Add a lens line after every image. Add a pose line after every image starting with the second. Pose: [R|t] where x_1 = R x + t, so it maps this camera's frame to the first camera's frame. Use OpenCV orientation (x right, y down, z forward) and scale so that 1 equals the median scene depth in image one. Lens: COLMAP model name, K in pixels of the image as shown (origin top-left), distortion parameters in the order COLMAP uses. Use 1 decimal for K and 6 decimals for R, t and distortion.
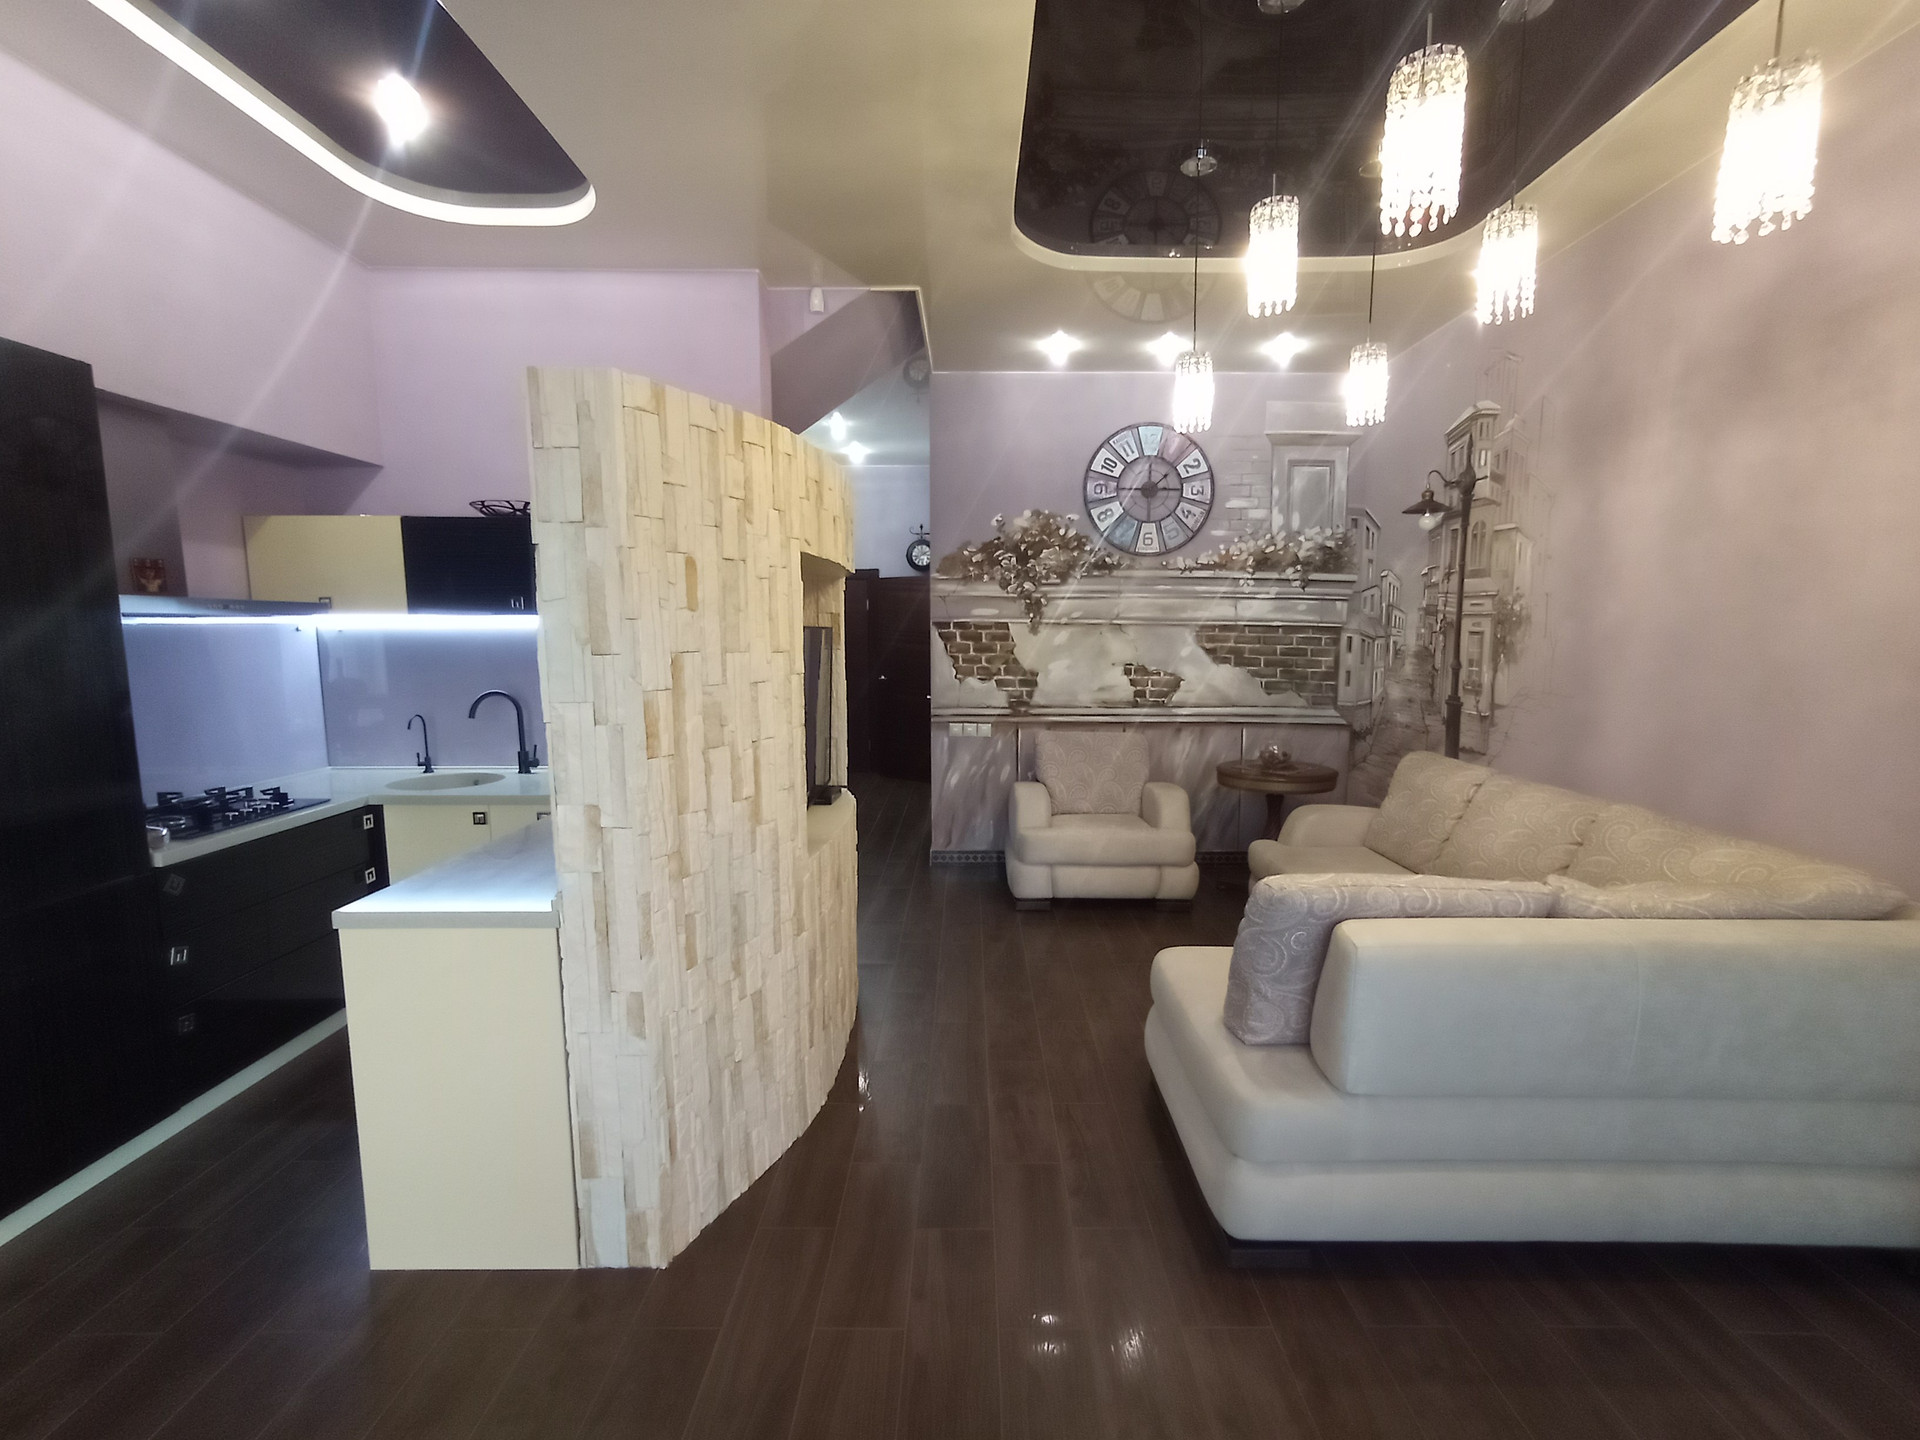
lens RADIAL K [[873.7, 0, 960.3], [0, 873.7, 753.6], [0, 0, 1]] dist [0.015928, -0.004196]
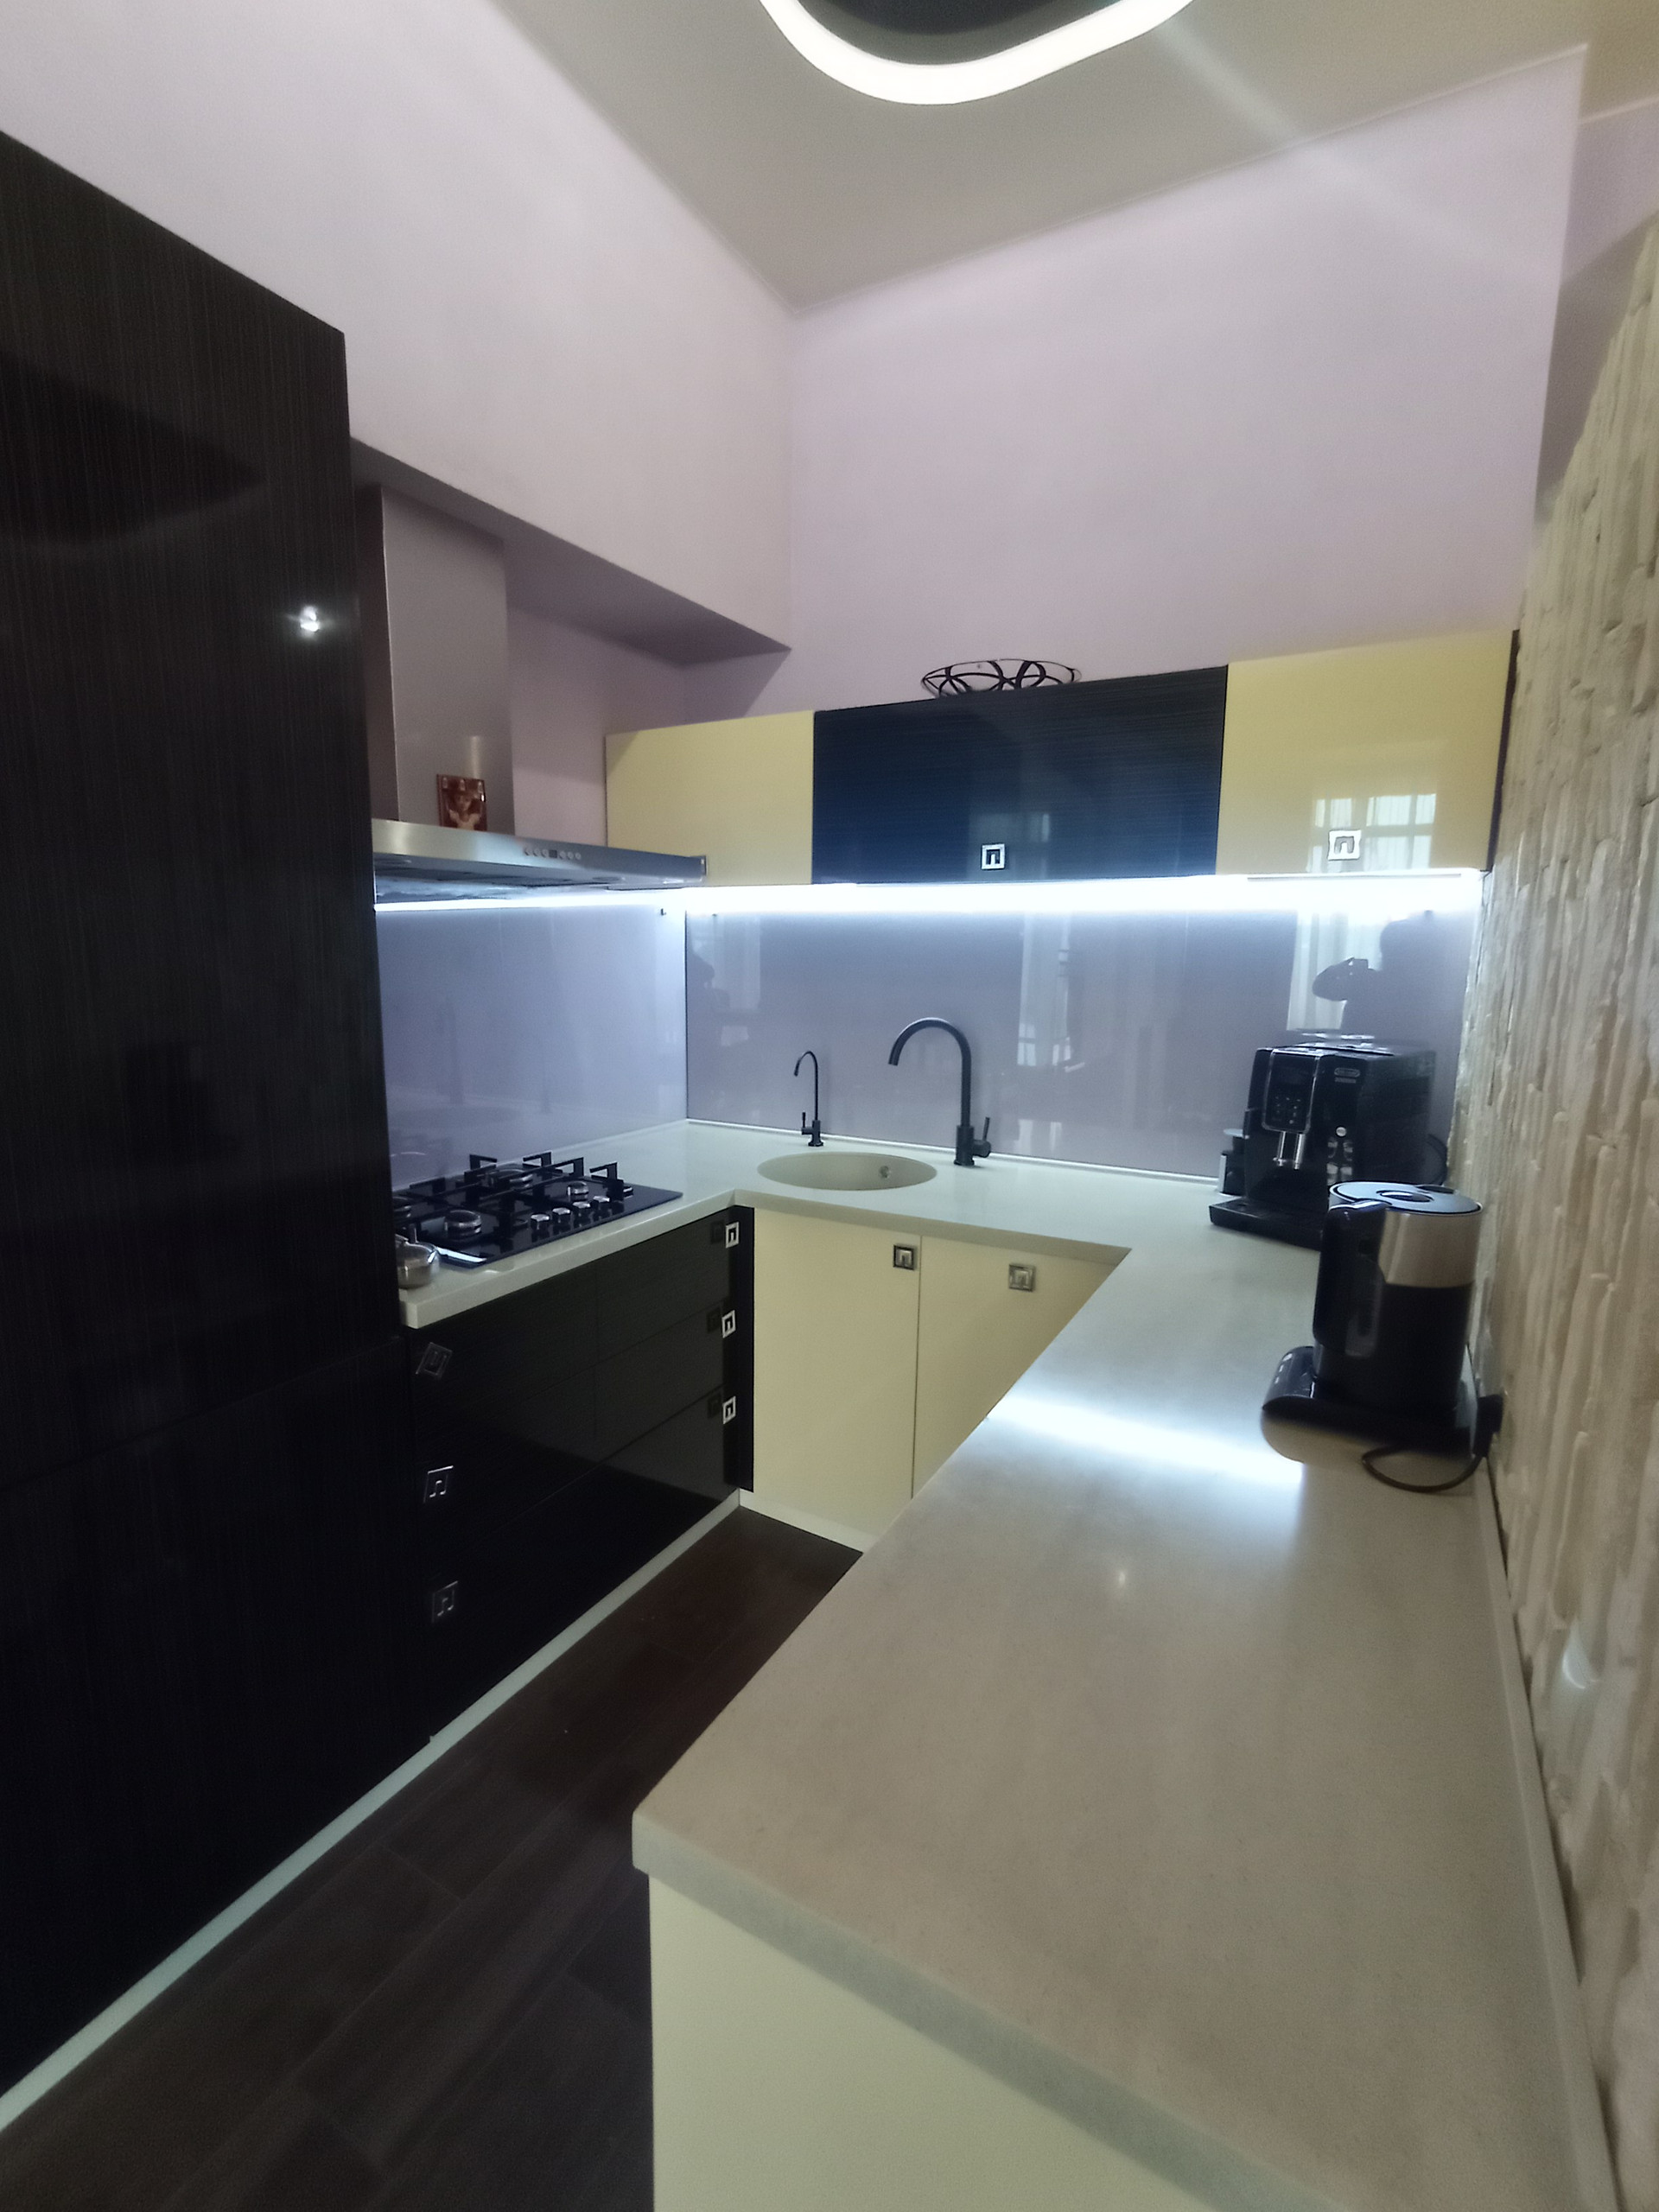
lens RADIAL K [[1006.6, 0, 824.9], [0, 1006.6, 1109.7], [0, 0, 1]] dist [0.015928, -0.004196]
pose [[0.878296, 0.085090, -0.470485, -0.278261], [-0.075545, 0.996373, 0.039172, -0.032406], [0.472112, 0.001138, 0.881538, 0.392434]]
